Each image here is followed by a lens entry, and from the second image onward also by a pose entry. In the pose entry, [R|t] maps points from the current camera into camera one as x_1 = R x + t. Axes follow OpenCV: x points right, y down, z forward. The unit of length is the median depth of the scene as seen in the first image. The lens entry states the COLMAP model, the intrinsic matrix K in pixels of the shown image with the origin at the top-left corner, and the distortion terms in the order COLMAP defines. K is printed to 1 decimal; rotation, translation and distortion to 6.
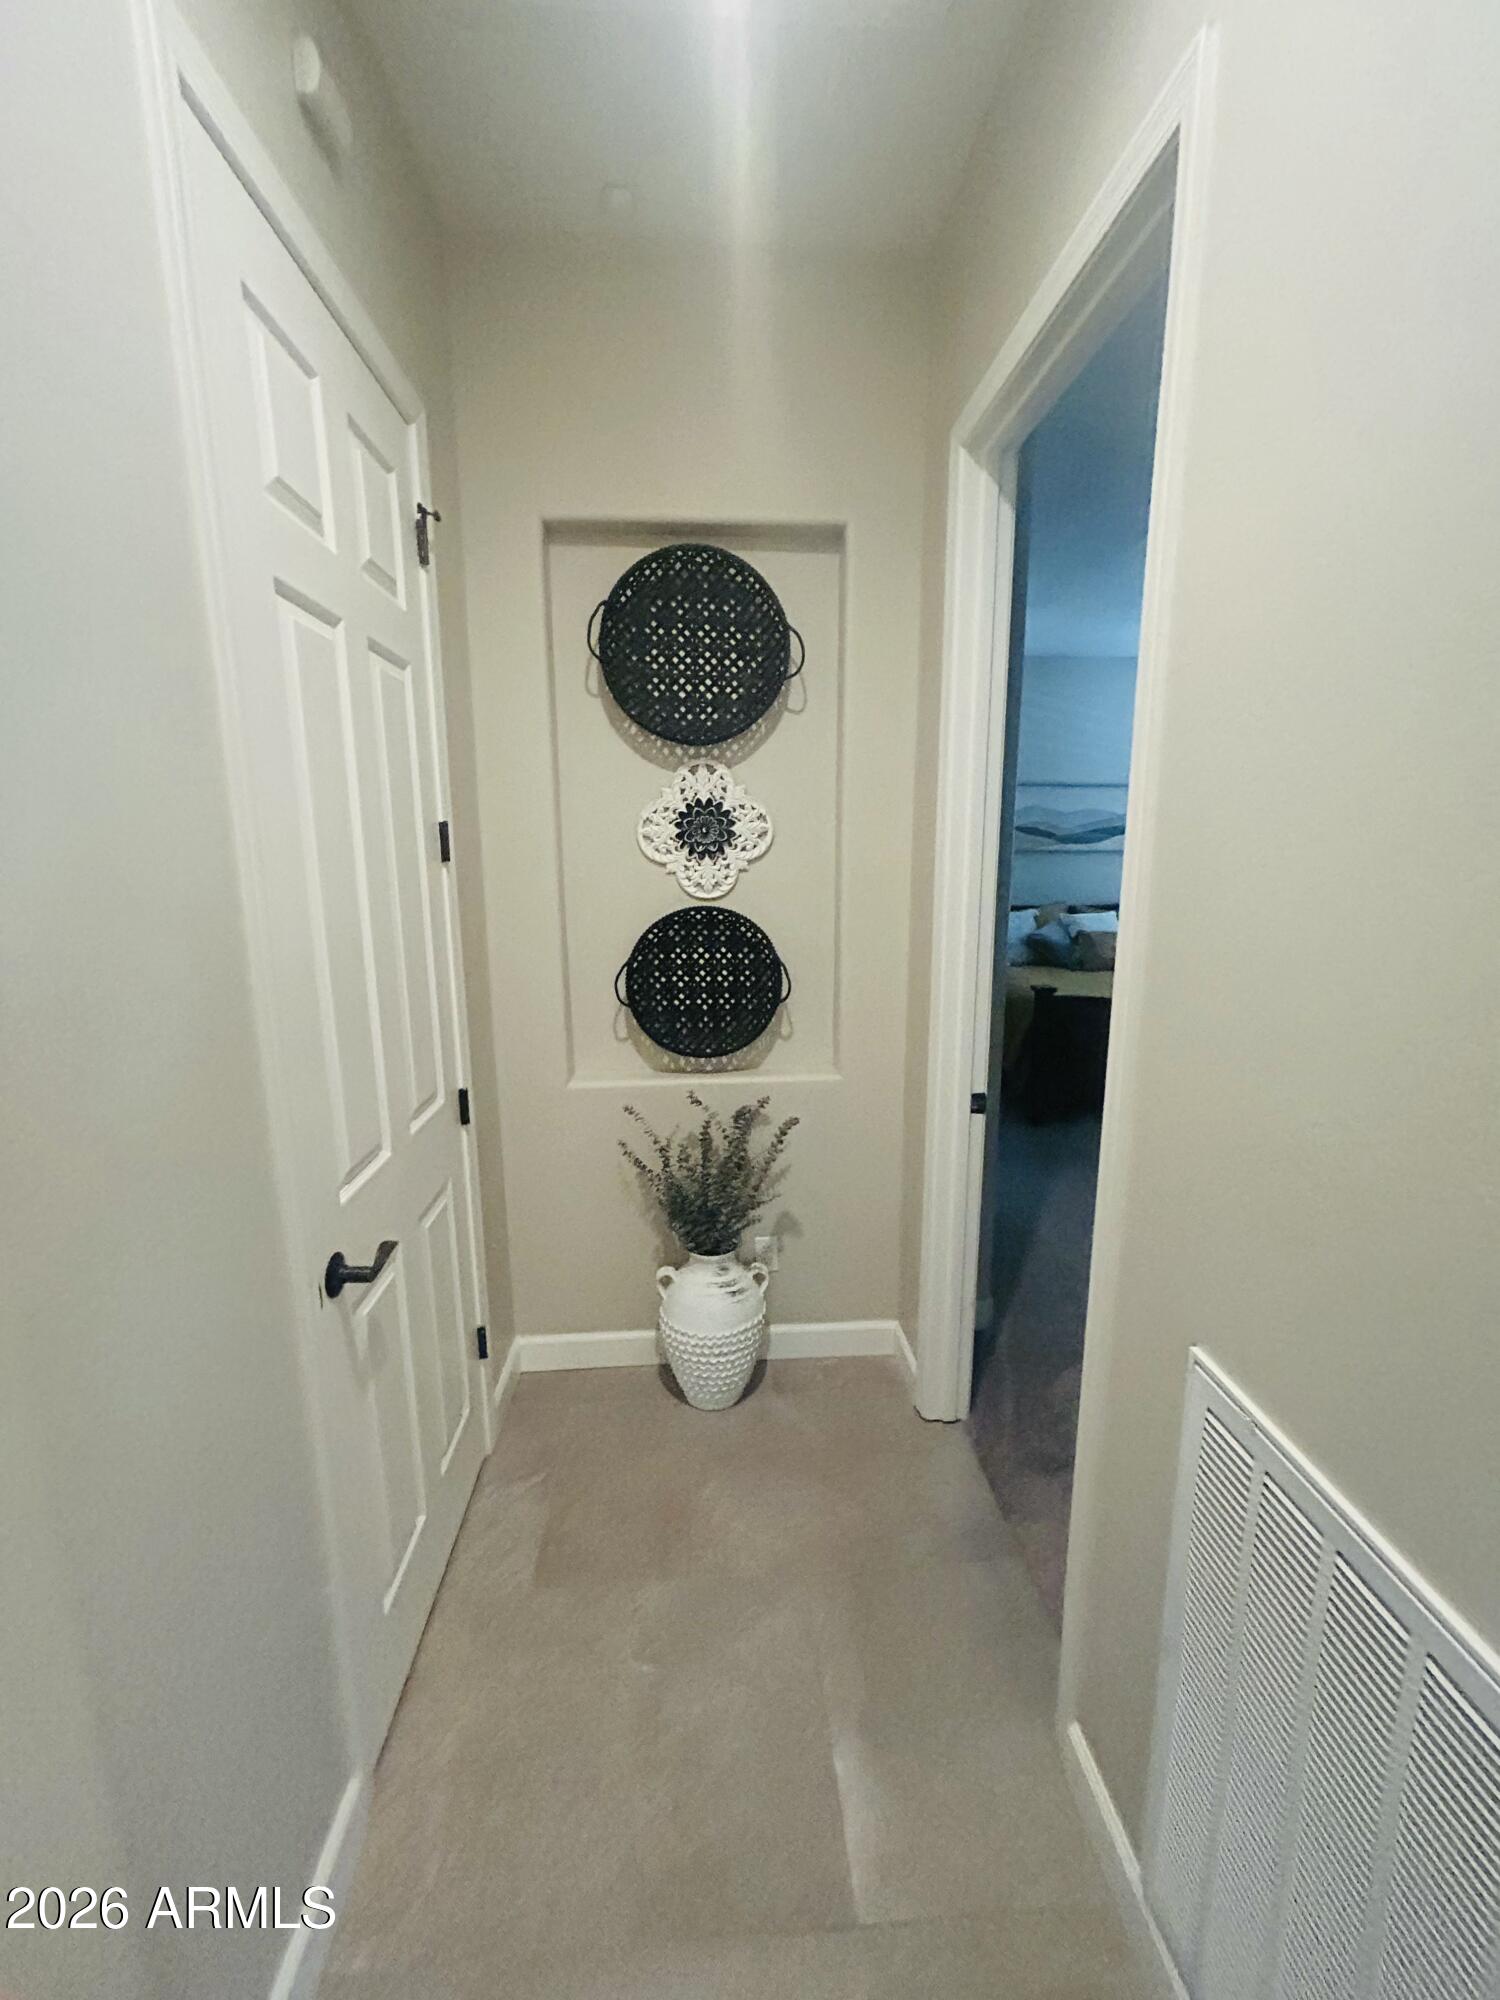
lens RADIAL K [[803.4, 0, 752.0], [0, 803.4, 1000.9], [0, 0, 1]] dist [0.001095, 0.000029]
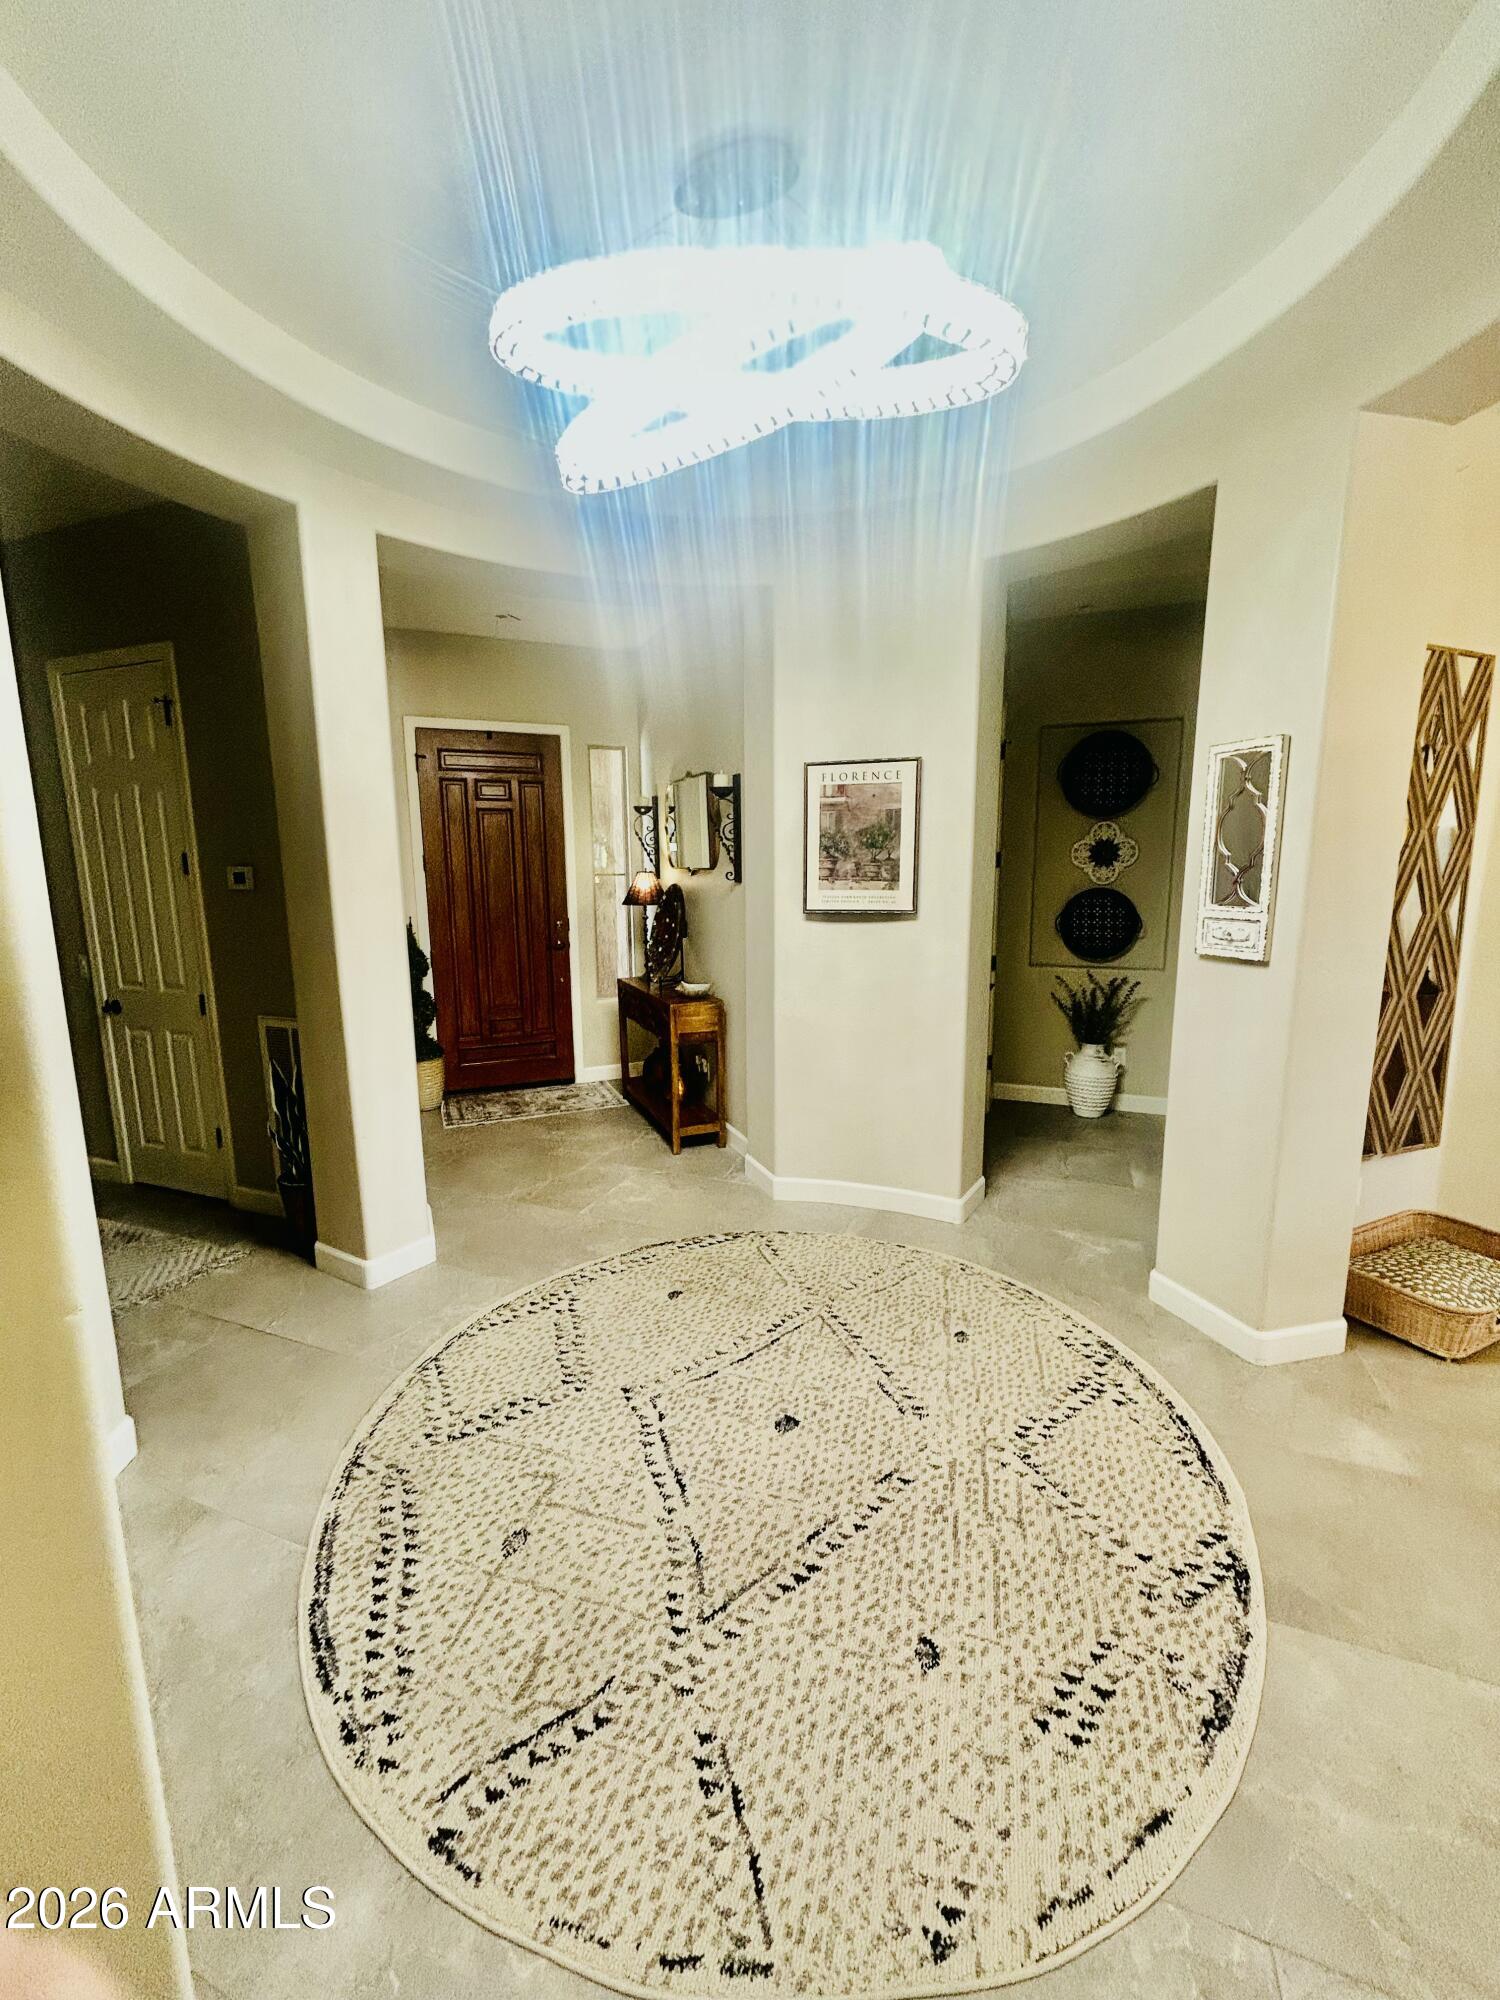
lens RADIAL K [[803.4, 0, 741.7], [0, 803.4, 996.5], [0, 0, 1]] dist [0.001095, 0.000029]
pose [[0.909524, 0.067080, -0.410203, -0.031623], [-0.077533, 0.996950, -0.008880, 0.264310], [0.408356, 0.039881, 0.911951, -1.346881]]
